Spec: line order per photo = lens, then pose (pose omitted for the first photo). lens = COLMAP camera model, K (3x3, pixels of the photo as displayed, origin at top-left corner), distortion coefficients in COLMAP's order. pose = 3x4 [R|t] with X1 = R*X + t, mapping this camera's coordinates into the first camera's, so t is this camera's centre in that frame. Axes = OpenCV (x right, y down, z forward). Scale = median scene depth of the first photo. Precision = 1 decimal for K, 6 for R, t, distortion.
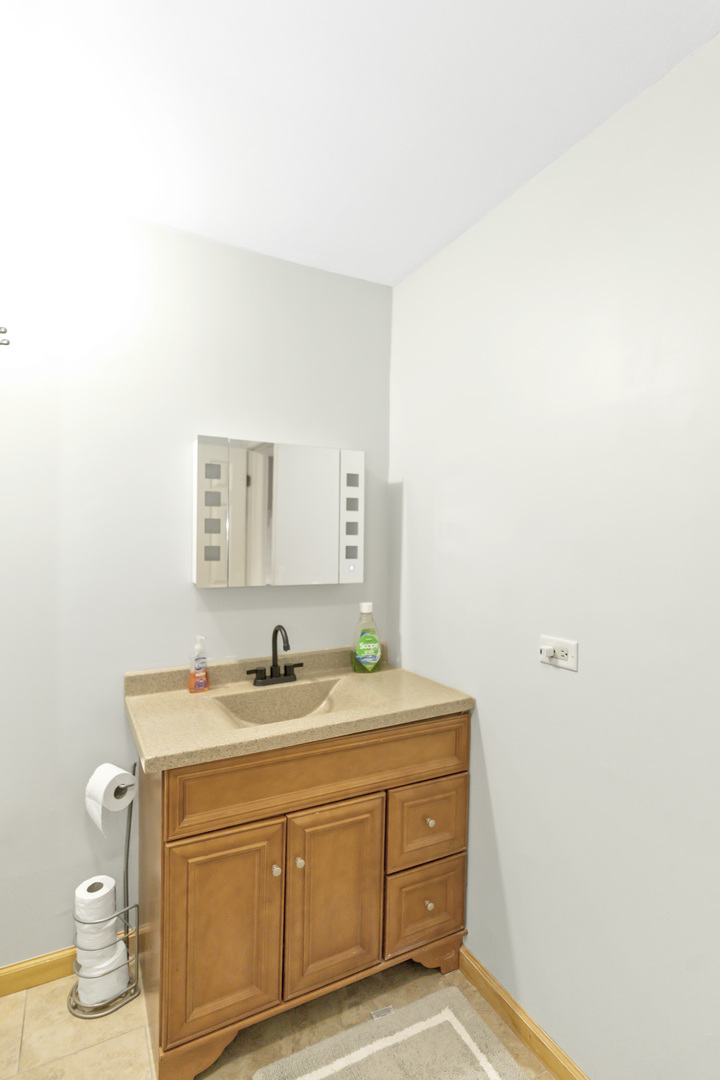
lens RADIAL K [[525.3, 0, 359.0], [0, 525.3, 545.1], [0, 0, 1]] dist [0.001259, -0.001375]
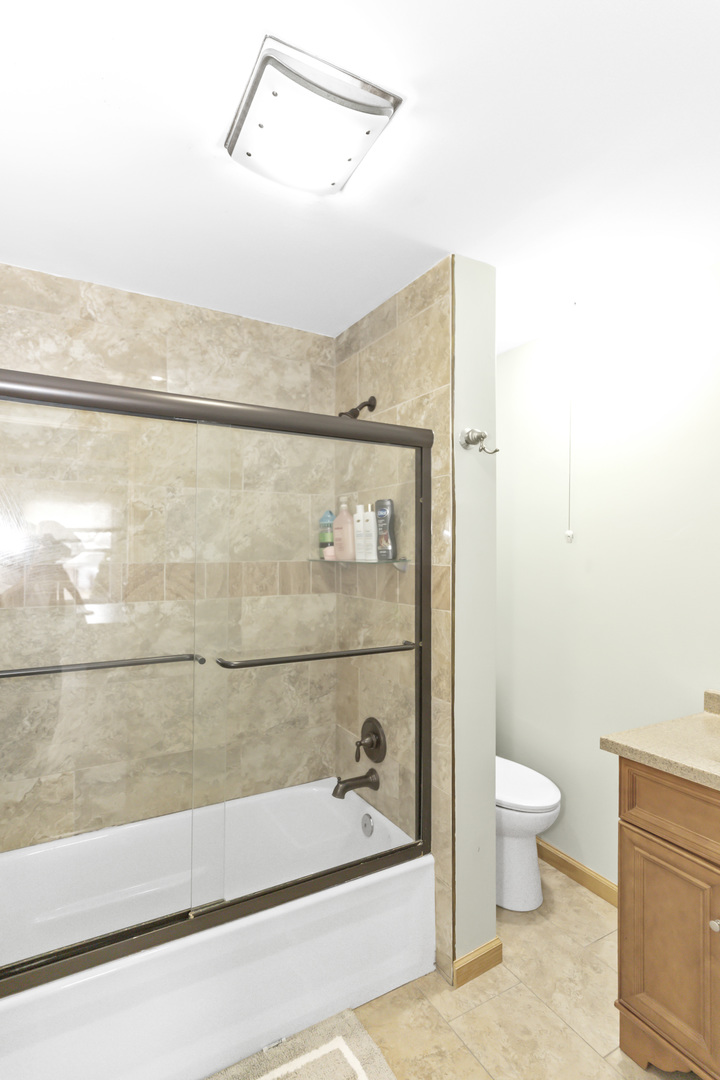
lens RADIAL K [[525.3, 0, 360.6], [0, 525.3, 541.5], [0, 0, 1]] dist [0.001259, -0.001375]
pose [[0.030269, -0.040791, -0.998709, 0.776303], [-0.012642, 0.999071, -0.041189, 0.003803], [0.999462, 0.013872, 0.029726, 0.362709]]
